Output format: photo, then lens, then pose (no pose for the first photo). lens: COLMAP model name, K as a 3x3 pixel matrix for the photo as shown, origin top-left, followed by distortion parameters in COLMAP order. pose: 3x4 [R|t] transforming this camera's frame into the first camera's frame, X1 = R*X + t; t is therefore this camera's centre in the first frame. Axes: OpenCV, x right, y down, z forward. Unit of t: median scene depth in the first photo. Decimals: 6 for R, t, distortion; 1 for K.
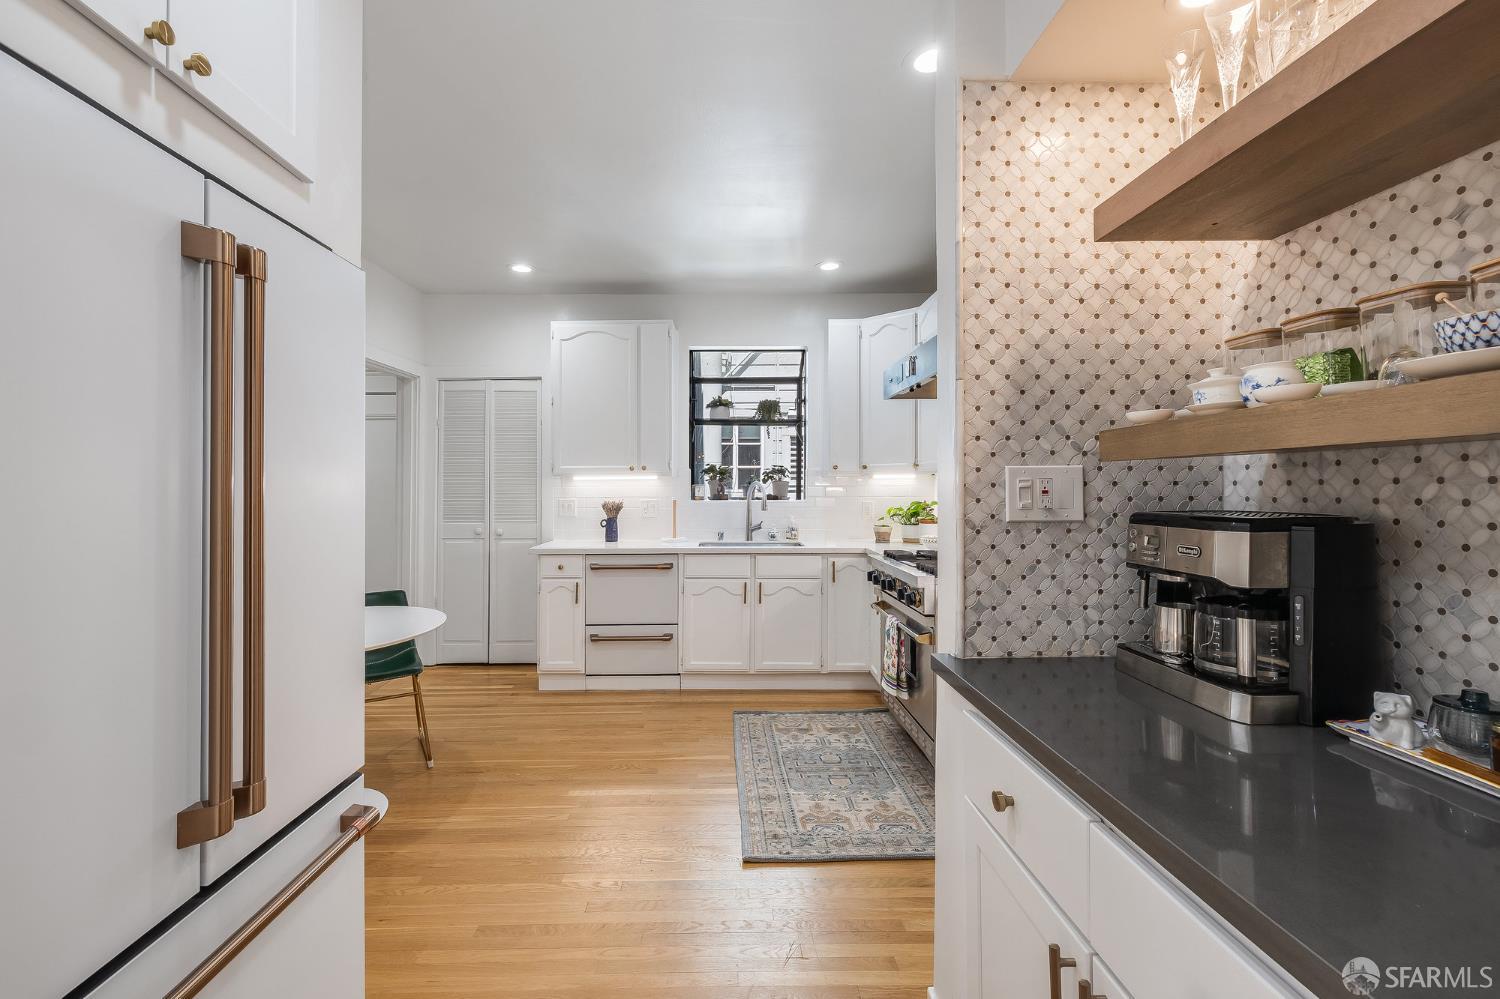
lens RADIAL K [[643.3, 0, 749.2], [0, 643.3, 485.0], [0, 0, 1]] dist [0.002586, 0.000831]
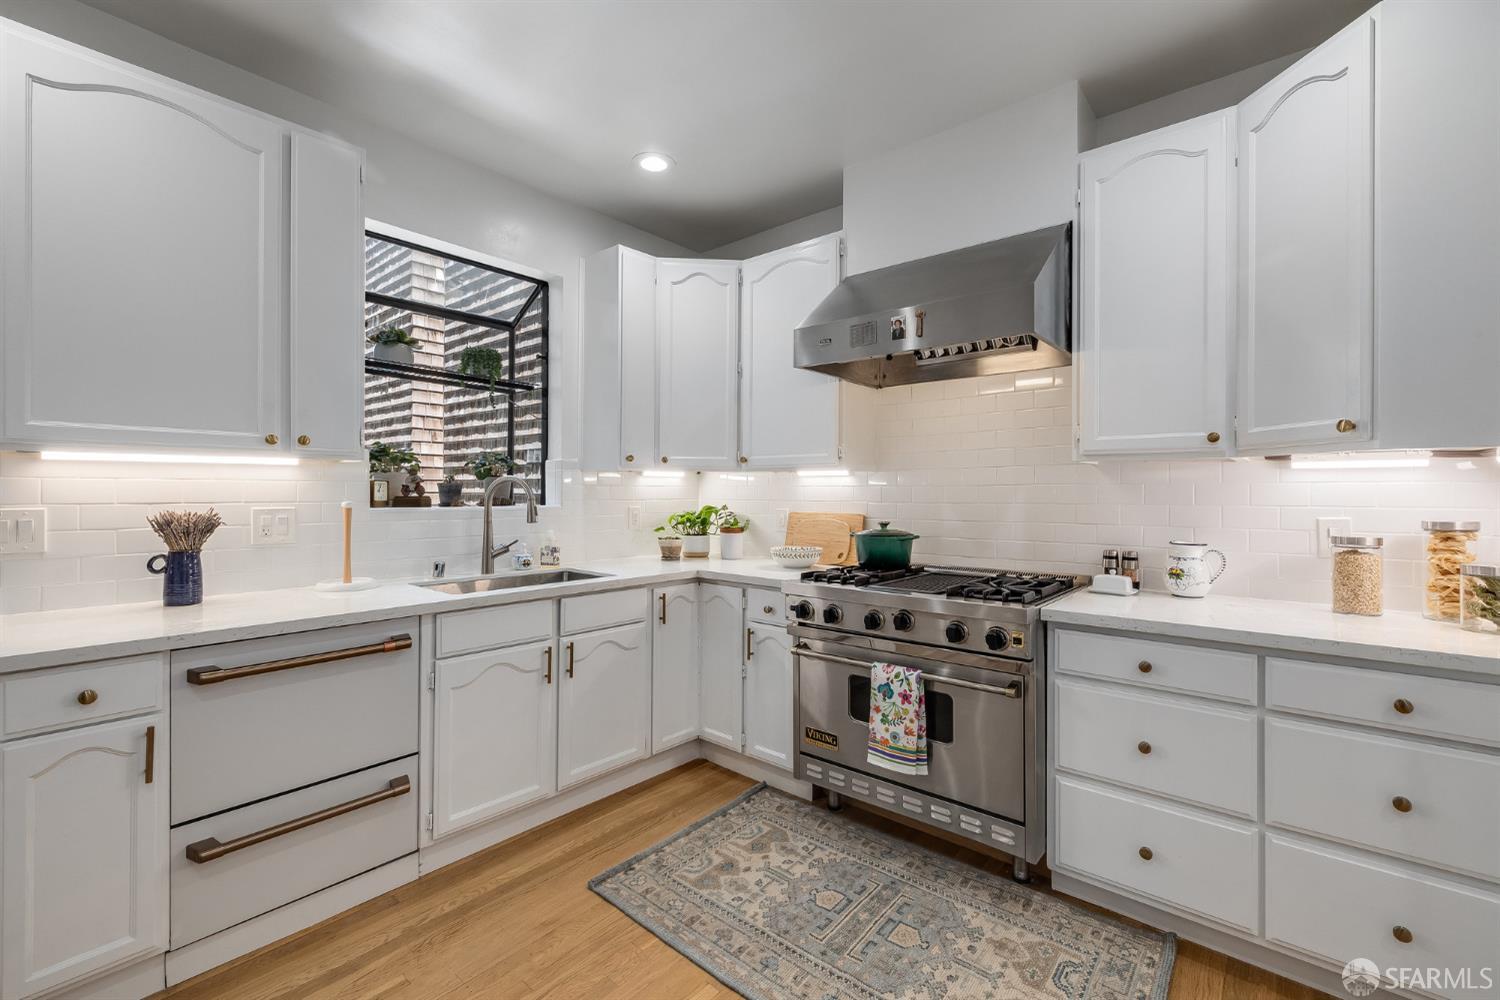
lens RADIAL K [[611.7, 0, 750.0], [0, 611.7, 500.0], [0, 0, 1]] dist [-0.001532, -0.000483]
pose [[0.673918, -0.001755, 0.738804, -0.306365], [-0.009068, 0.999902, 0.010646, 0.010545], [-0.738751, -0.013874, 0.673836, 0.514181]]
